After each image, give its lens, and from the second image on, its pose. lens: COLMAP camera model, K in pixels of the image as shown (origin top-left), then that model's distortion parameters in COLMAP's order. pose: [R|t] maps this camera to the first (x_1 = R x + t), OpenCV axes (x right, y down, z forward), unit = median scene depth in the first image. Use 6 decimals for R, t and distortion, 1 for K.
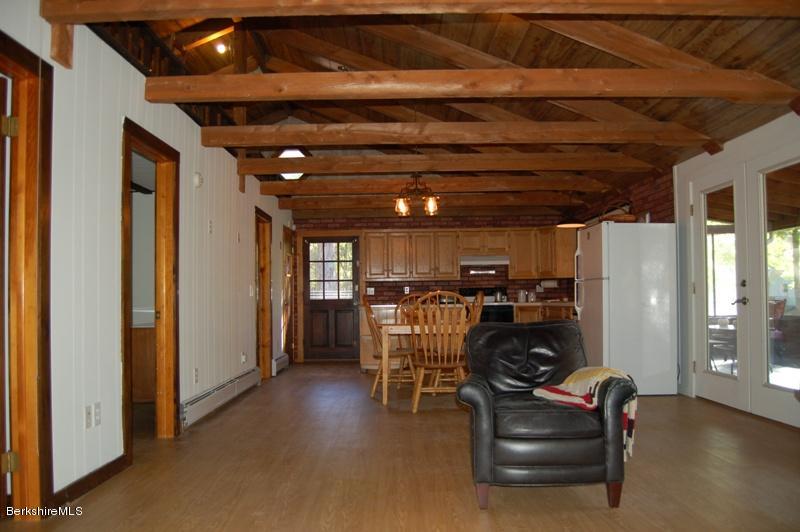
lens RADIAL K [[649.3, 0, 392.4], [0, 649.3, 281.9], [0, 0, 1]] dist [-0.065257, 0.004842]
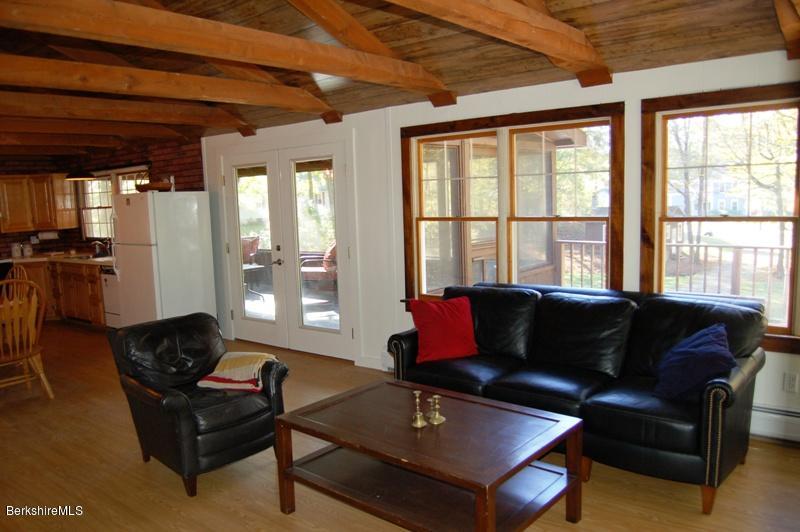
lens RADIAL K [[649.3, 0, 392.4], [0, 649.3, 281.9], [0, 0, 1]] dist [-0.065257, 0.004842]
pose [[0.648608, -0.116770, 0.752112, -0.206531], [0.008448, 0.989205, 0.146295, -0.090345], [-0.761075, -0.088534, 0.642593, 0.008473]]
